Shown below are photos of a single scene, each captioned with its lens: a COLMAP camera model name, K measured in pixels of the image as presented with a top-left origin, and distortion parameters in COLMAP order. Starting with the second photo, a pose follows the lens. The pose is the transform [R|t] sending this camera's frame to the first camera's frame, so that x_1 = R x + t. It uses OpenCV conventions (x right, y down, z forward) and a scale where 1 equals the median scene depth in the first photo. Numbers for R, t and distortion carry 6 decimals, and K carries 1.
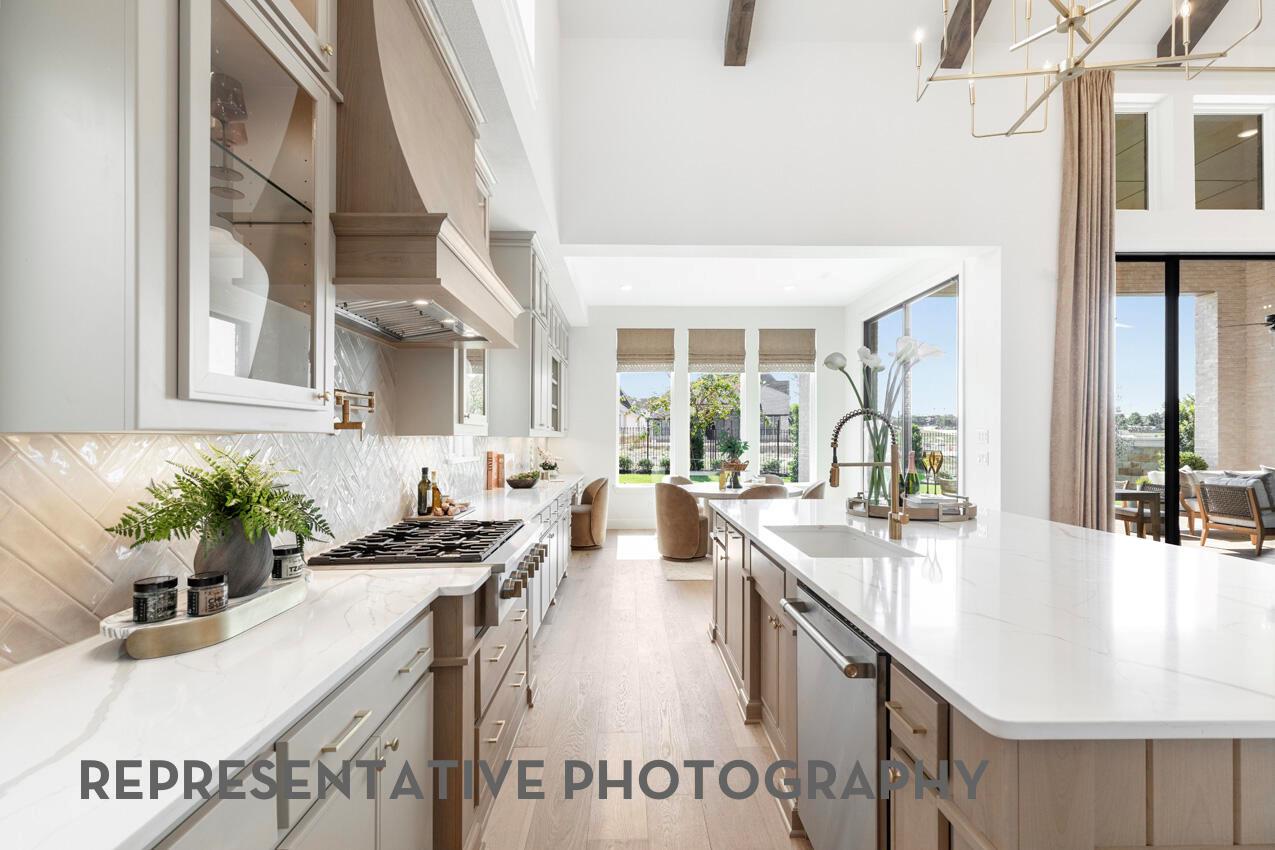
lens RADIAL K [[565.7, 0, 636.9], [0, 565.7, 436.5], [0, 0, 1]] dist [0.000271, -0.000120]
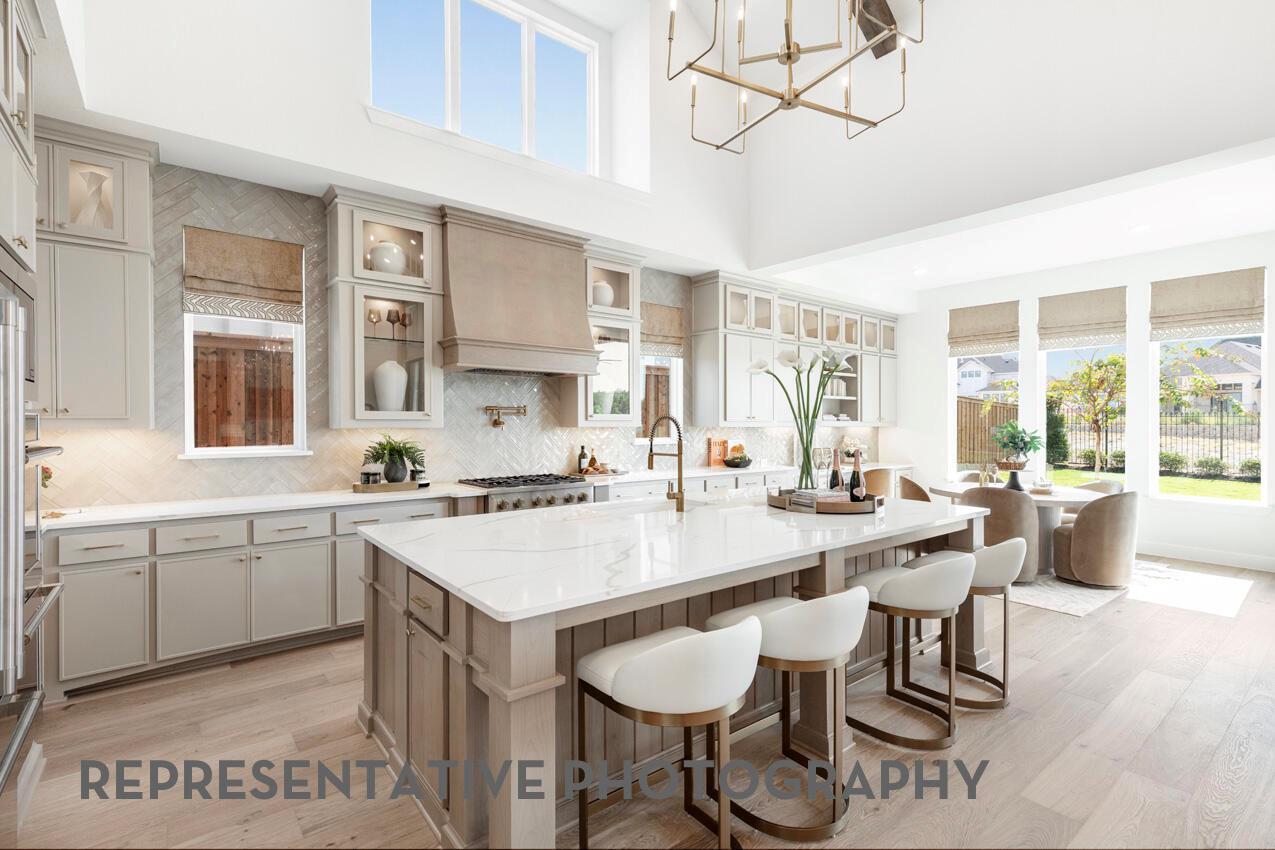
lens RADIAL K [[613.1, 0, 704.6], [0, 613.1, 430.0], [0, 0, 1]] dist [0.001057, 0.000238]
pose [[0.651389, 0.018784, -0.758511, 0.465153], [-0.008340, 0.999810, 0.017597, -0.009167], [0.758698, -0.005137, 0.651422, 0.047323]]
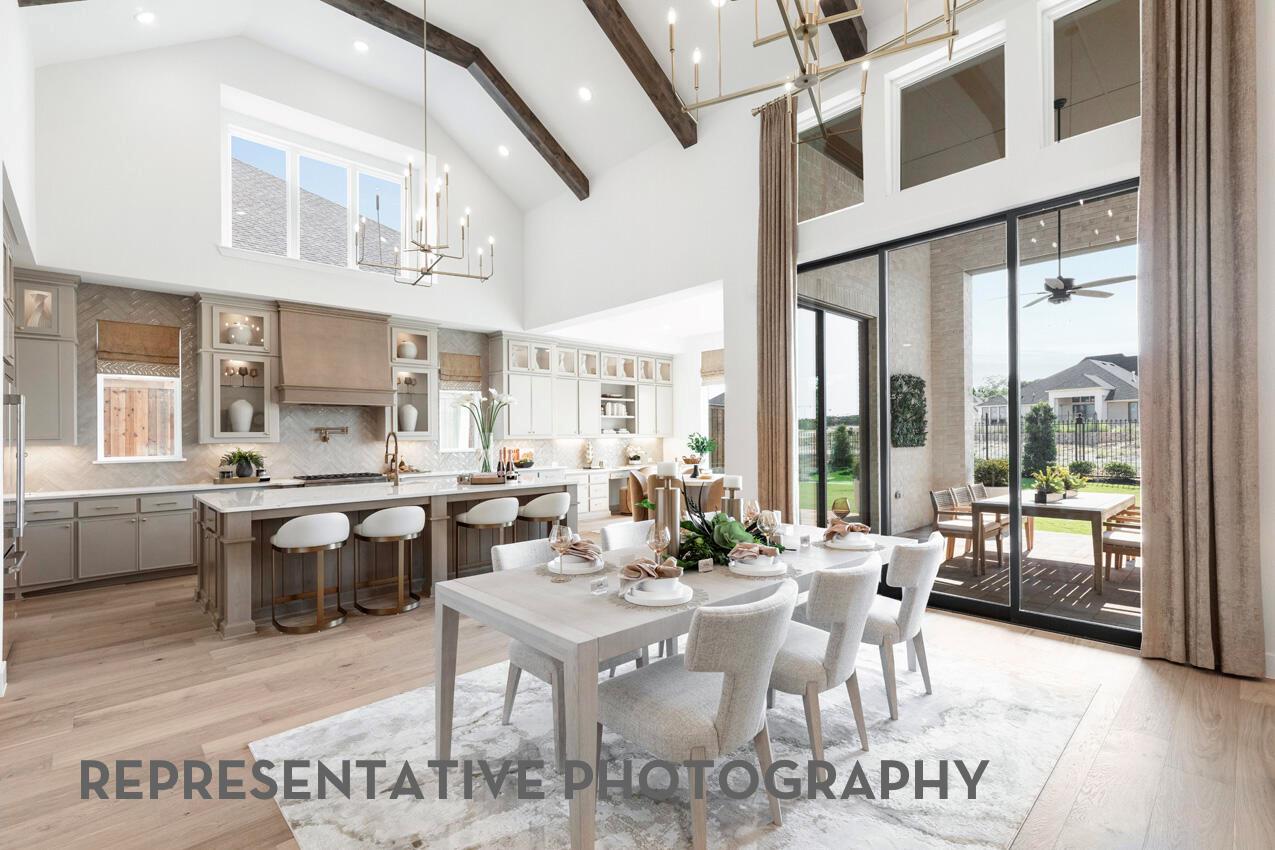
lens RADIAL K [[575.5, 0, 683.7], [0, 575.5, 431.8], [0, 0, 1]] dist [0.001064, -0.000063]
pose [[0.711129, -0.008752, -0.703007, 0.859537], [0.008191, 0.999958, -0.004164, -0.006082], [0.703013, -0.002797, 0.711171, 0.054426]]
